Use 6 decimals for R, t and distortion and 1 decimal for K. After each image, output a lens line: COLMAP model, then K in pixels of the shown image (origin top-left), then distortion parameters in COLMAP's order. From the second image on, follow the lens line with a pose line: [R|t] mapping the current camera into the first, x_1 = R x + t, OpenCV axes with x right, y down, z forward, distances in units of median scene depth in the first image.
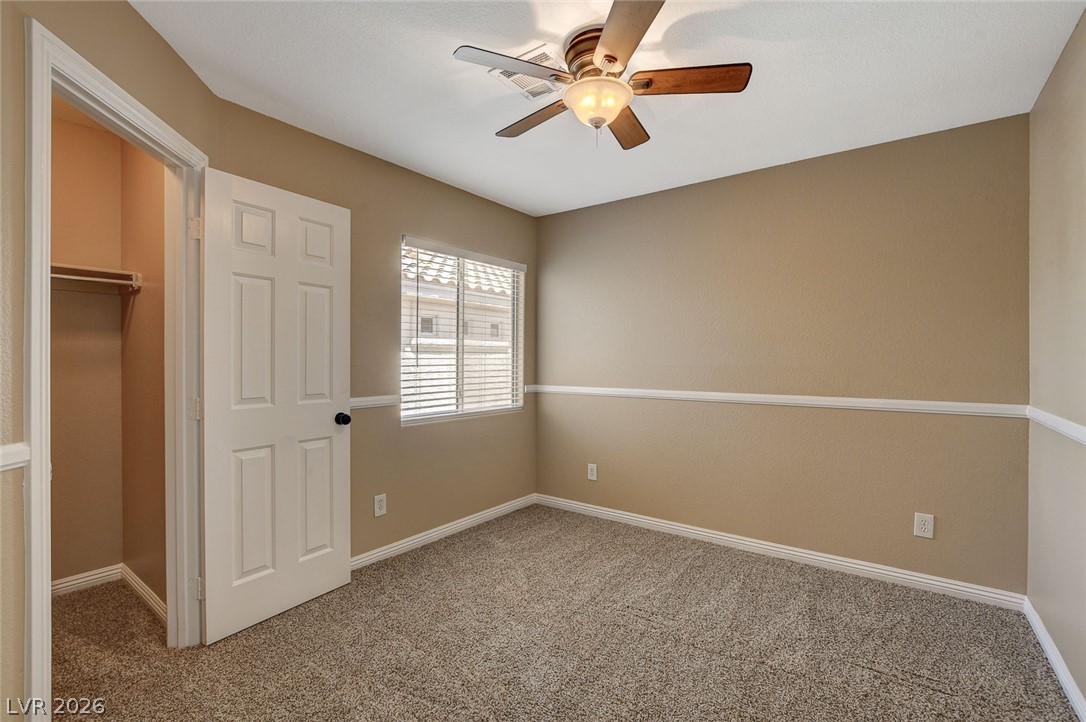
lens RADIAL K [[481.2, 0, 543.0], [0, 481.2, 361.0], [0, 0, 1]] dist [-0.017581, 0.000140]
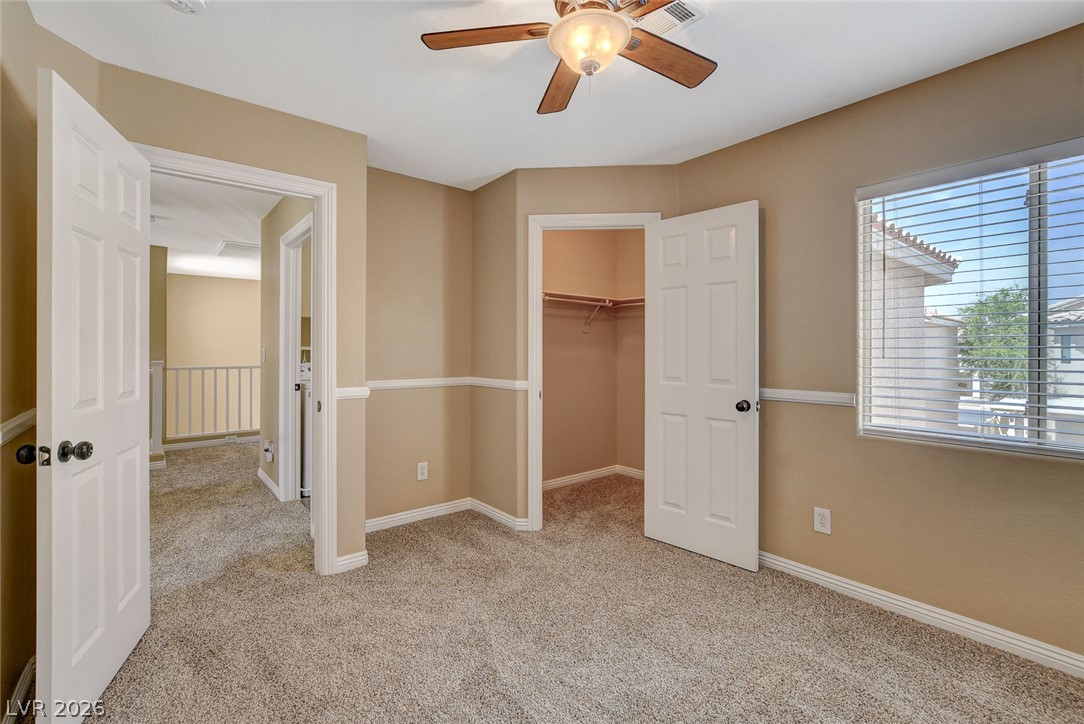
lens RADIAL K [[485.1, 0, 539.0], [0, 485.1, 355.8], [0, 0, 1]] dist [-0.018963, 0.000430]
pose [[-0.251908, 0.007340, -0.967723, 0.706022], [-0.009375, 0.999906, 0.010024, 0.004876], [0.967706, 0.011597, -0.251815, 0.837617]]
